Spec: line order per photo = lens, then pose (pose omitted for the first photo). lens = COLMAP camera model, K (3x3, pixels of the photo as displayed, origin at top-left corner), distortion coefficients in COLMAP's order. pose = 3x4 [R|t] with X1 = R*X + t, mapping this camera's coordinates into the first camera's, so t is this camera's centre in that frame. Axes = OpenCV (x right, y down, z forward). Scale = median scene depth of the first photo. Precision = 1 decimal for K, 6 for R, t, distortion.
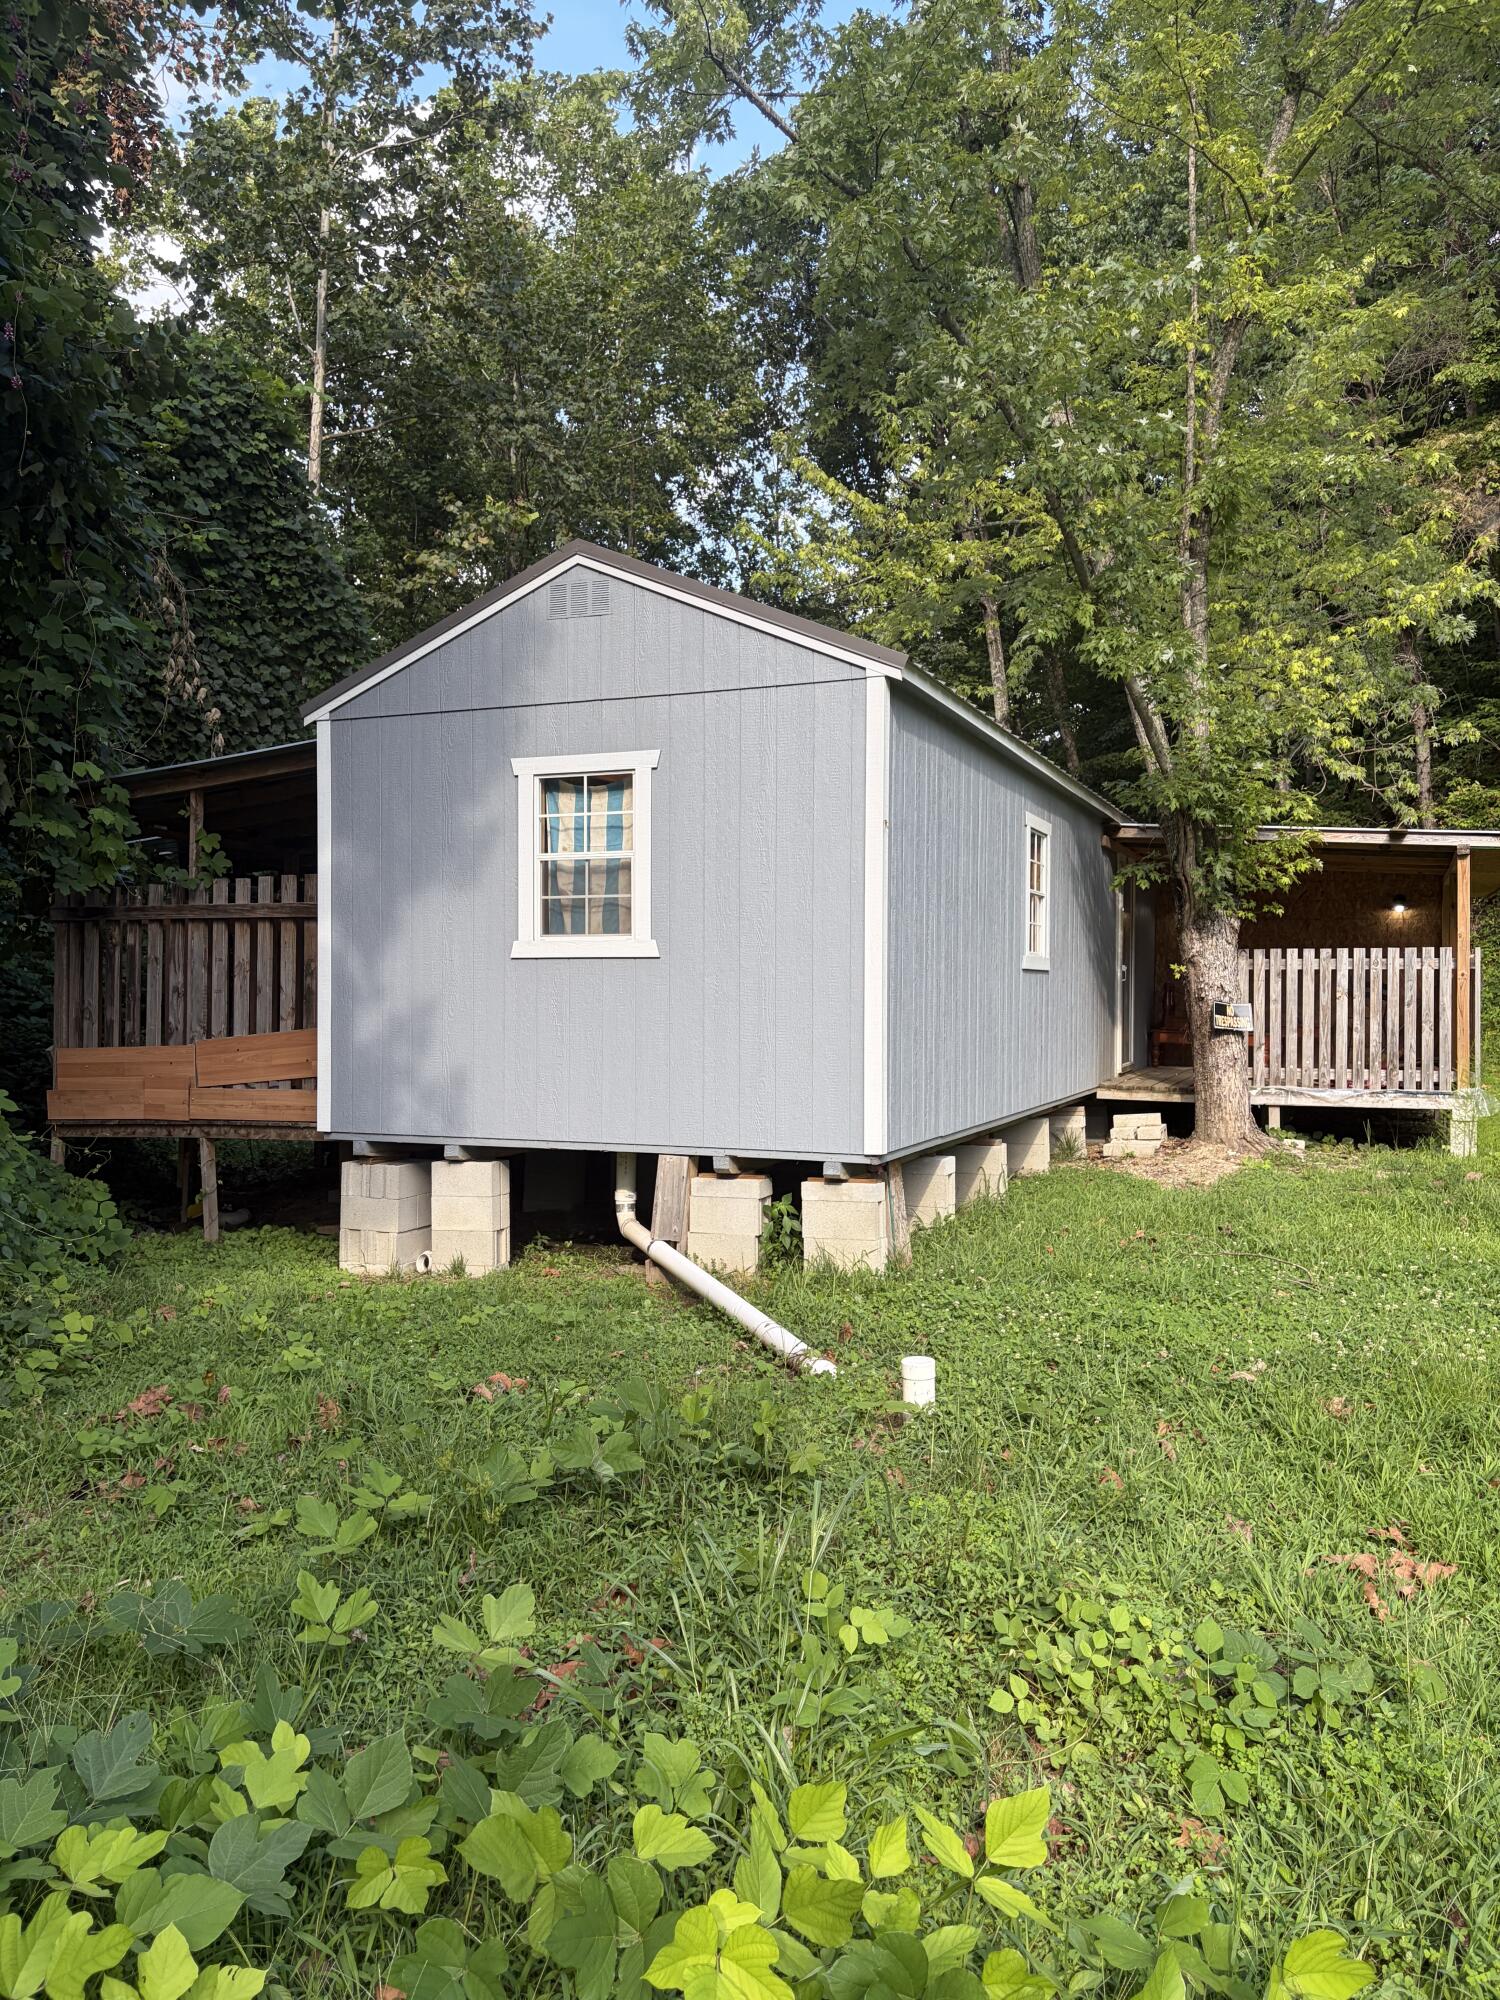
lens RADIAL K [[1509.5, 0, 750.0], [0, 1509.5, 1000.0], [0, 0, 1]] dist [0.075446, -0.059012]
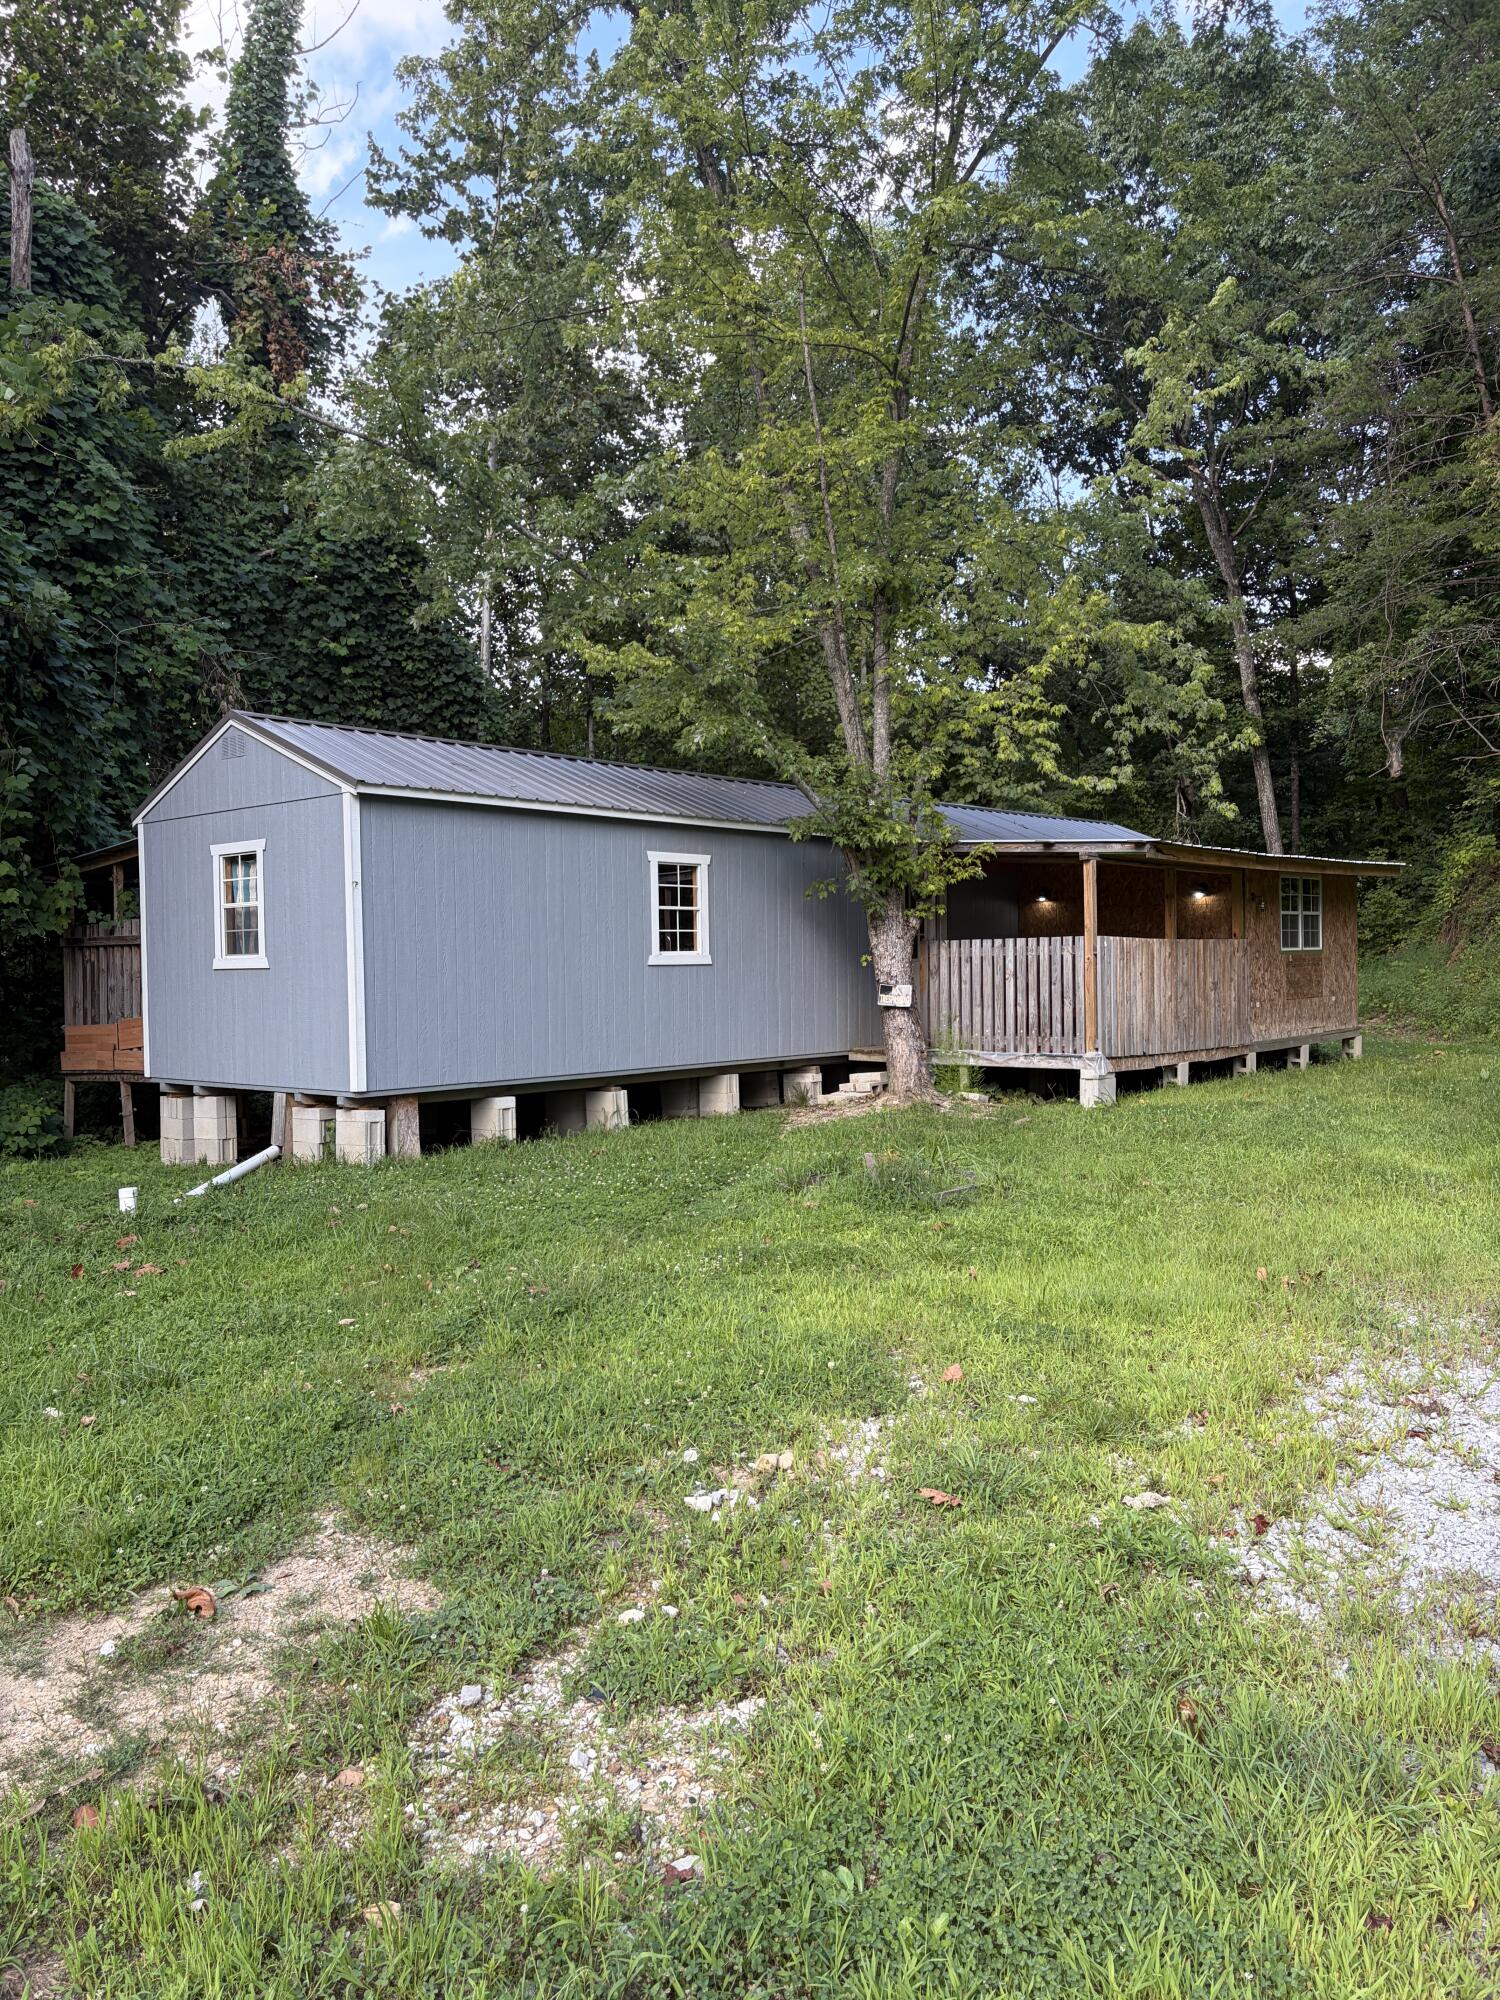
lens RADIAL K [[1509.5, 0, 750.0], [0, 1509.5, 1000.0], [0, 0, 1]] dist [0.075446, -0.059012]
pose [[0.946442, -0.009866, -0.322724, 0.858975], [0.016664, 0.999693, 0.018309, -0.014526], [0.322444, -0.022706, 0.946316, -0.329019]]
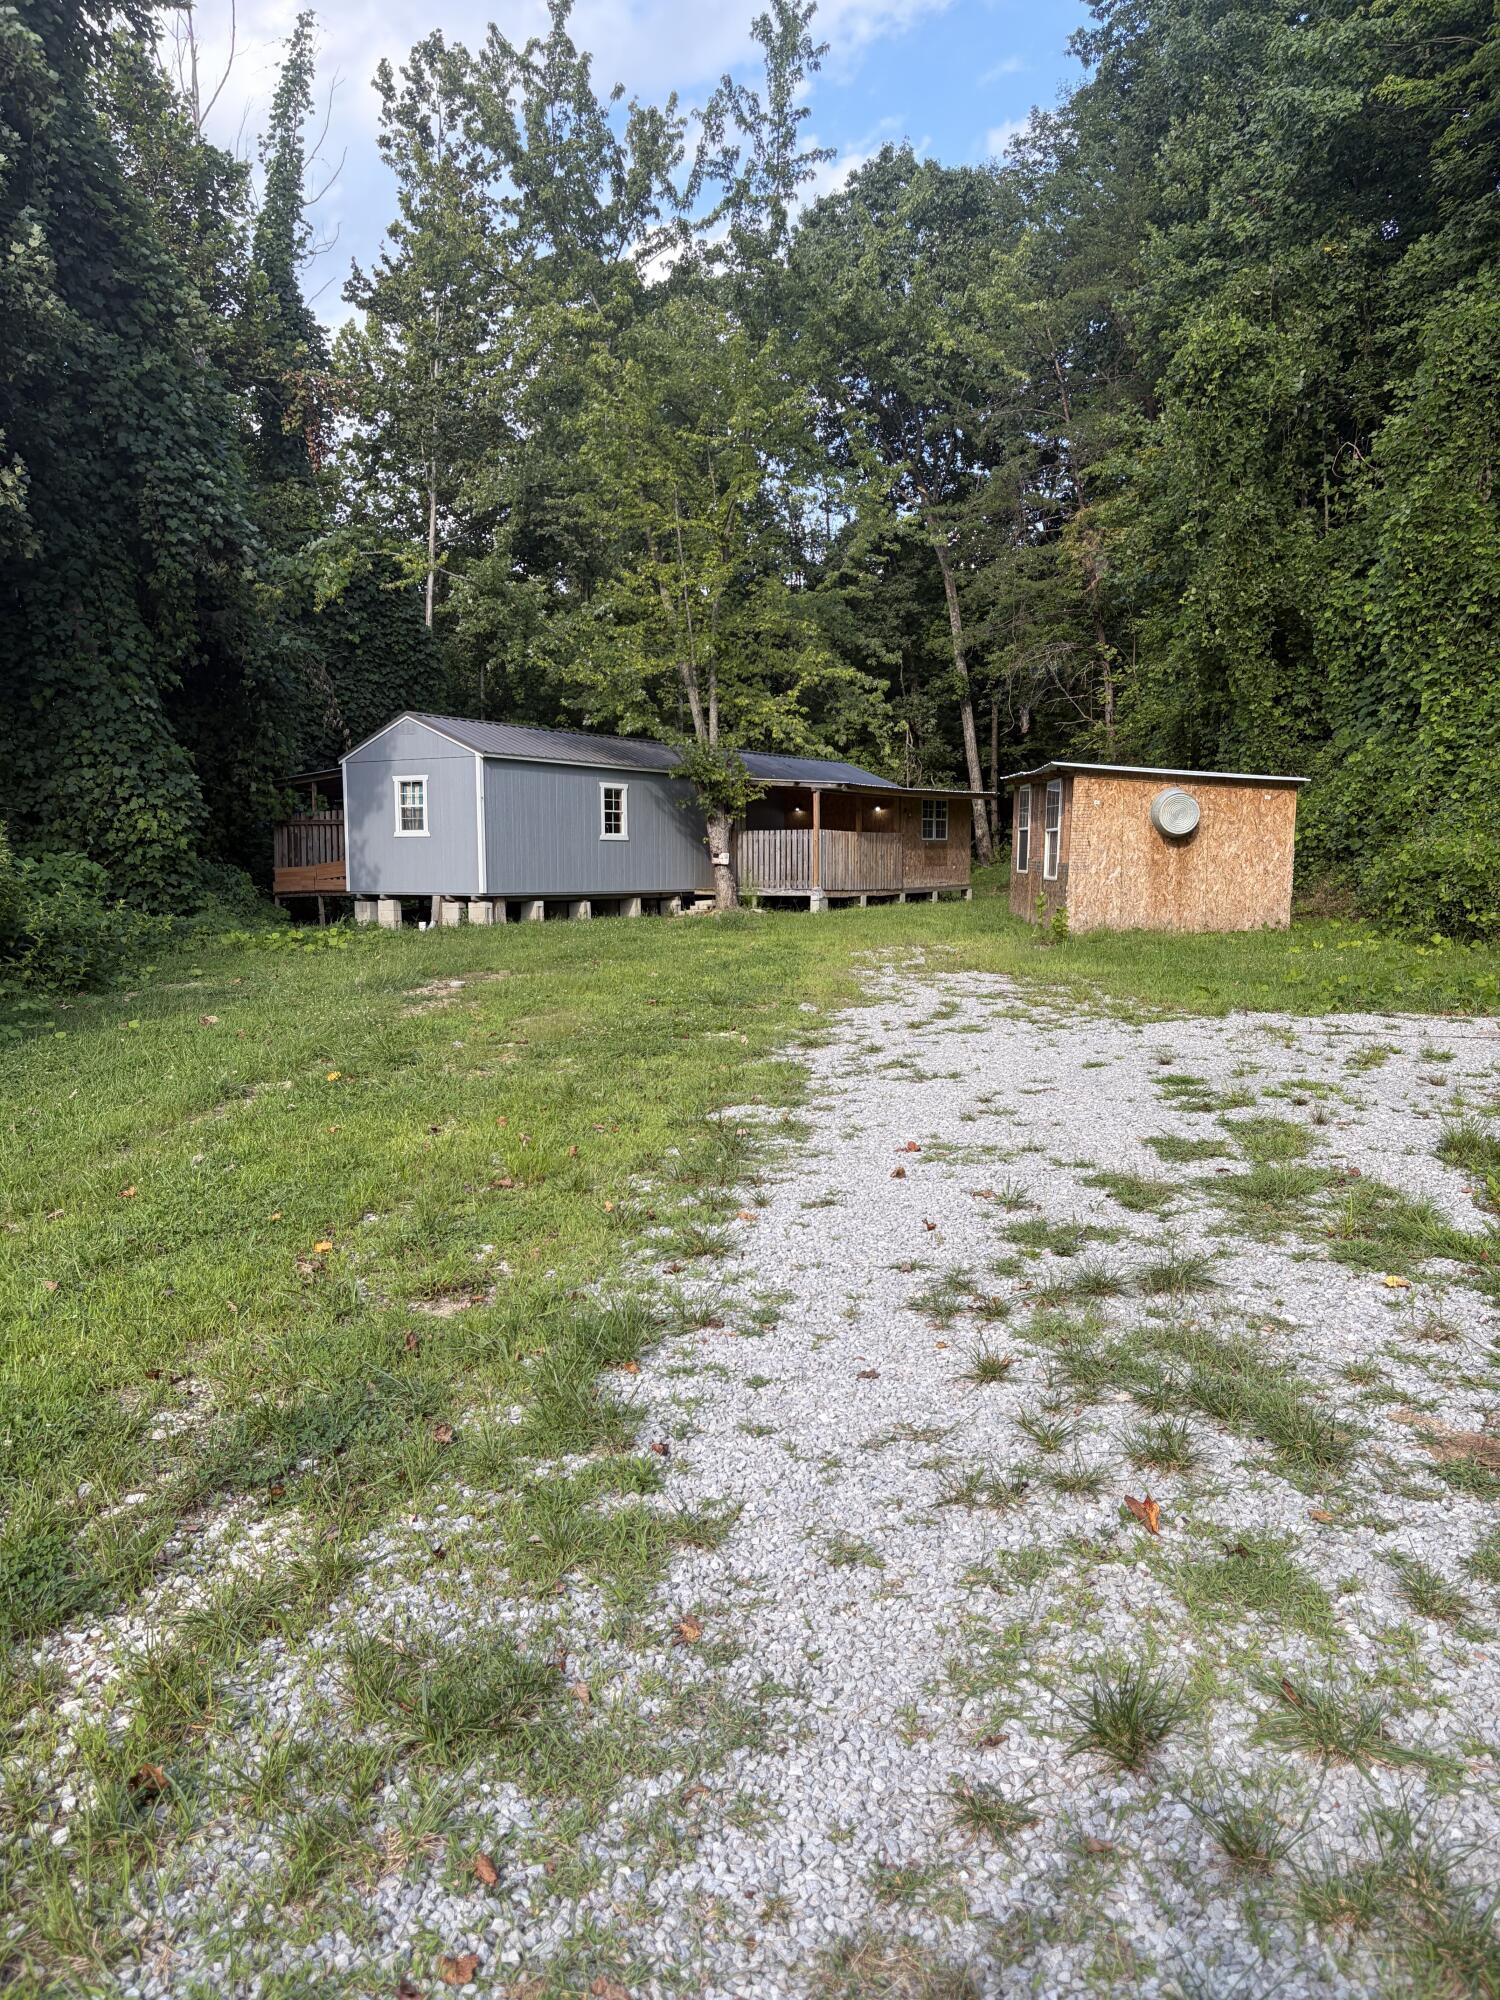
lens RADIAL K [[1486.6, 0, 757.6], [0, 1486.6, 1039.5], [0, 0, 1]] dist [0.102209, -0.000042]
pose [[0.982640, 0.017942, -0.184651, 1.180243], [0.003520, 0.993330, 0.115251, 0.035557], [0.185487, -0.113900, 0.976023, -2.009187]]
